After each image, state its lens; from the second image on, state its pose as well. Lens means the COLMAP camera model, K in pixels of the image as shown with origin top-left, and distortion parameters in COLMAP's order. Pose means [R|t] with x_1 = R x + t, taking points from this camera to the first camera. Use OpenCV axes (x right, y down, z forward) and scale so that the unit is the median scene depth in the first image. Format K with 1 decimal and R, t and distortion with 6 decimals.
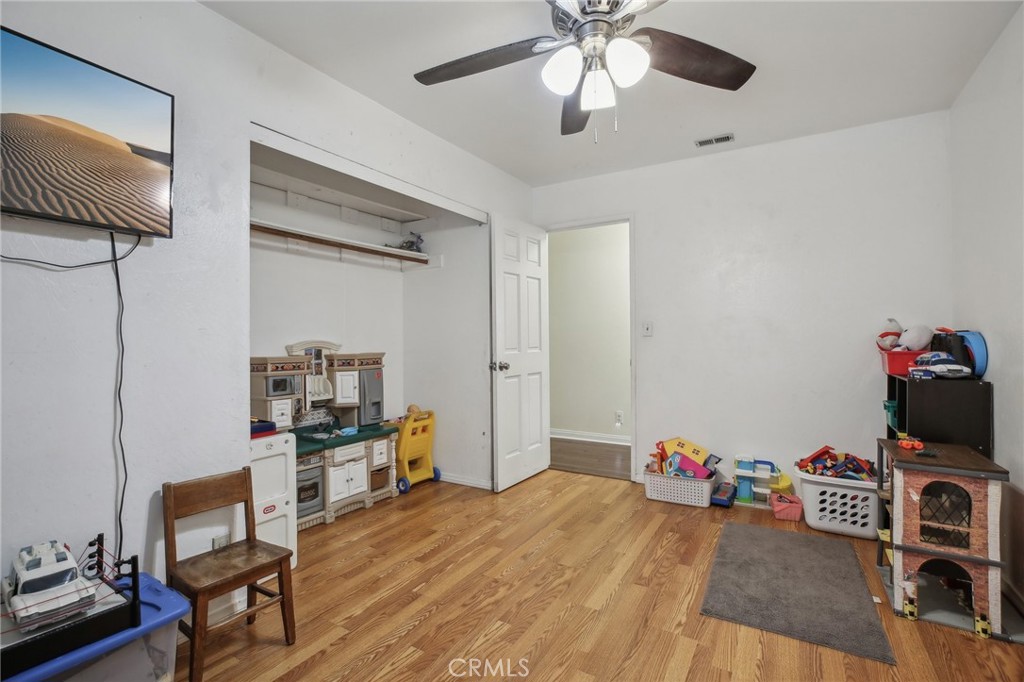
lens RADIAL K [[466.5, 0, 521.1], [0, 466.5, 339.1], [0, 0, 1]] dist [-0.017836, 0.006403]
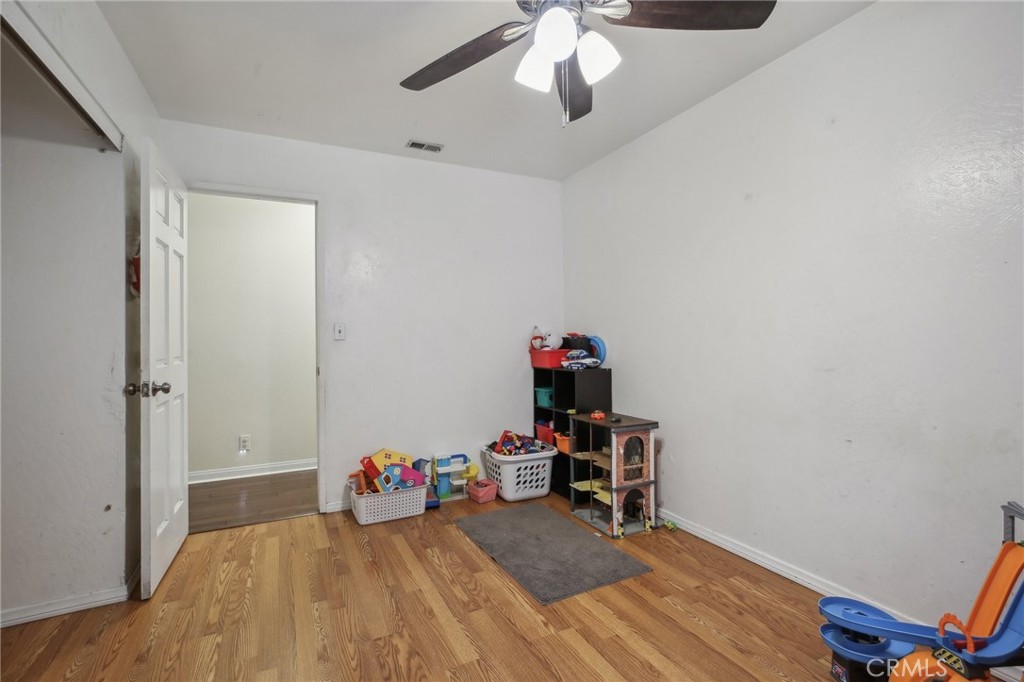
lens RADIAL K [[466.5, 0, 515.7], [0, 466.5, 333.4], [0, 0, 1]] dist [-0.017836, 0.006403]
pose [[0.547696, 0.010531, 0.836611, -0.374329], [0.010775, 0.999749, -0.019639, 0.002368], [-0.836608, 0.019771, 0.547445, 0.335759]]
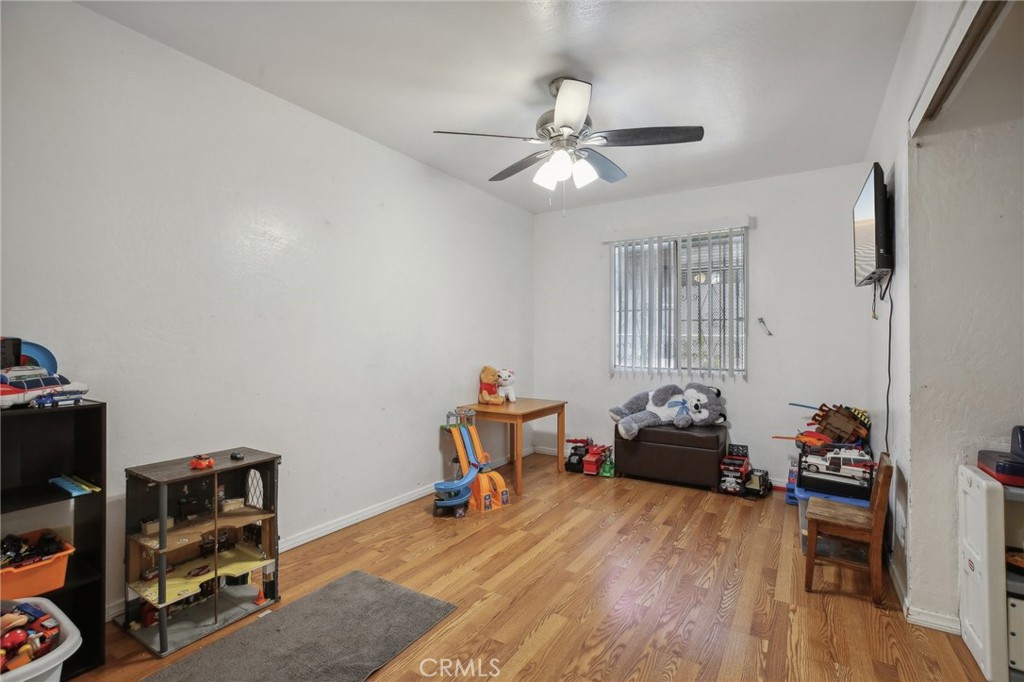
lens RADIAL K [[466.5, 0, 506.0], [0, 466.5, 338.2], [0, 0, 1]] dist [-0.017836, 0.006403]
pose [[-0.998713, -0.000058, 0.050717, 0.159119], [-0.000394, 0.999978, -0.006618, -0.007226], [-0.050715, -0.006629, -0.998691, 1.462067]]
